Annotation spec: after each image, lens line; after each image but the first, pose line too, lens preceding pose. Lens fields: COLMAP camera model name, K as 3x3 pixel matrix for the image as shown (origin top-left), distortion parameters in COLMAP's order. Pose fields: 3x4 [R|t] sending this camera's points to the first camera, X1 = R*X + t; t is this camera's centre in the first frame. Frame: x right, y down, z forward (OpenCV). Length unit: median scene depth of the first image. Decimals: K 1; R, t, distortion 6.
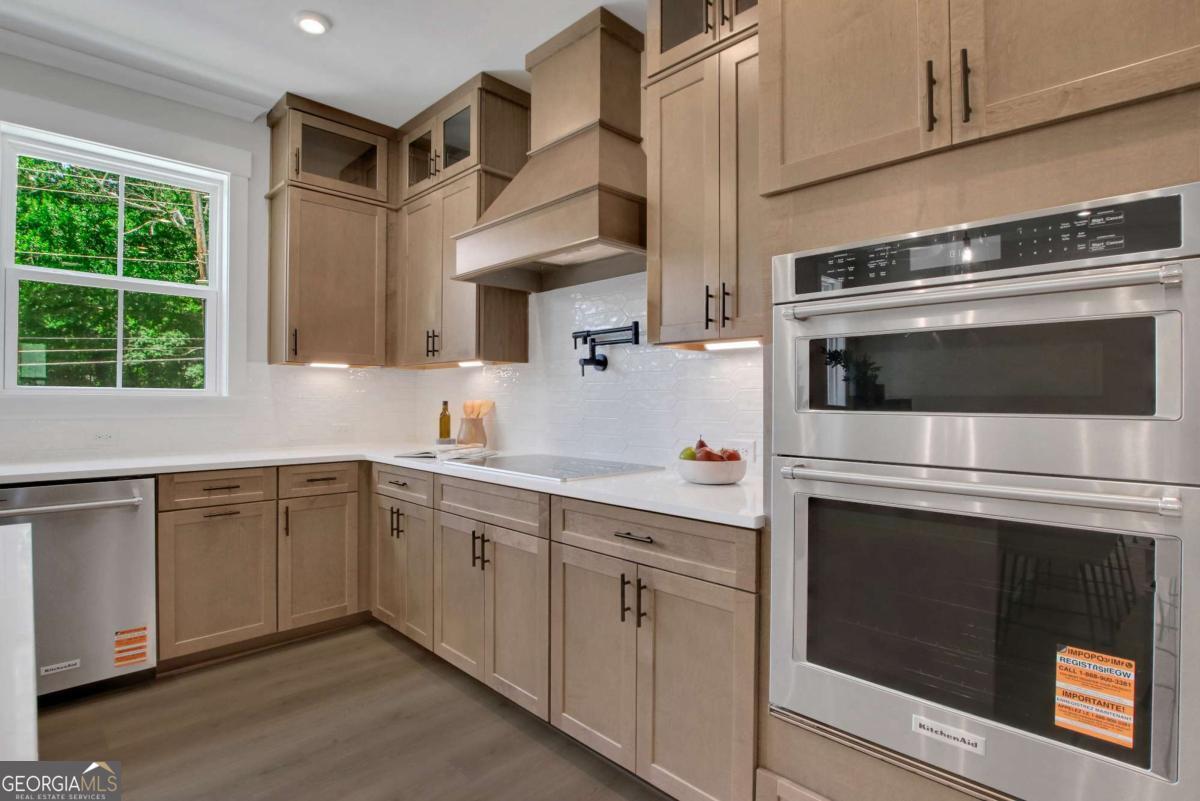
lens RADIAL K [[593.7, 0, 594.8], [0, 593.7, 393.7], [0, 0, 1]] dist [-0.029254, 0.000917]
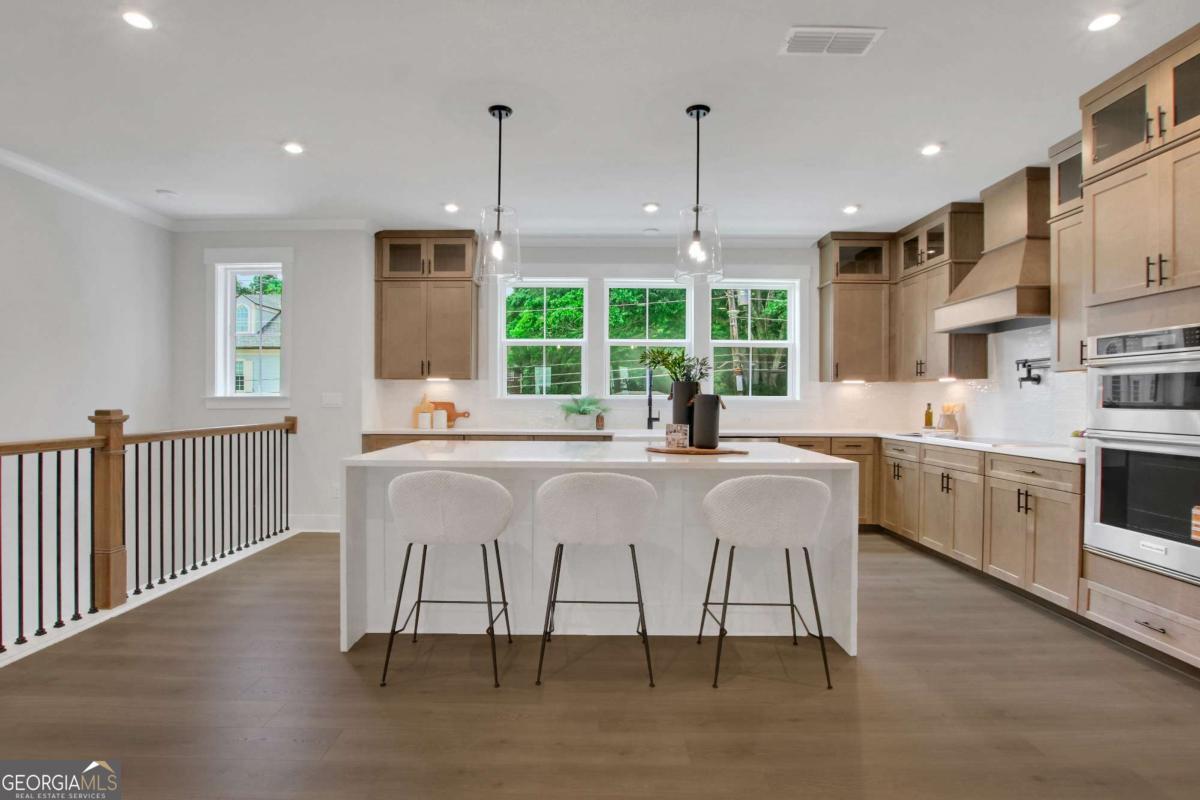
lens RADIAL K [[587.7, 0, 590.7], [0, 587.7, 404.1], [0, 0, 1]] dist [-0.032018, 0.001088]
pose [[0.704653, 0.007005, -0.709517, 0.259587], [0.002840, 0.999915, 0.012693, -0.009820], [0.709546, -0.010960, 0.704574, -0.898142]]
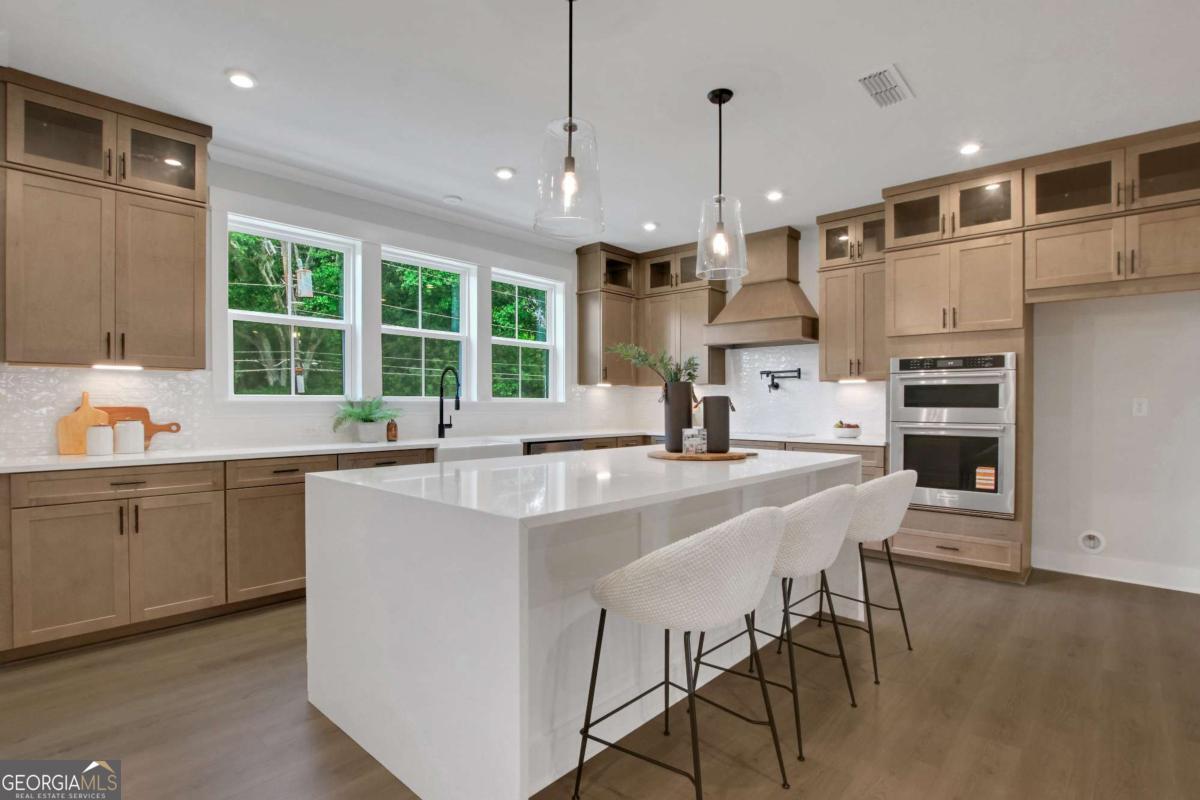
lens RADIAL K [[587.7, 0, 590.7], [0, 587.7, 404.1], [0, 0, 1]] dist [-0.032018, 0.001088]
pose [[0.998919, -0.000197, 0.046488, -0.726160], [-0.000314, 0.999939, 0.011001, -0.011420], [-0.046488, -0.011004, 0.998858, -1.016736]]
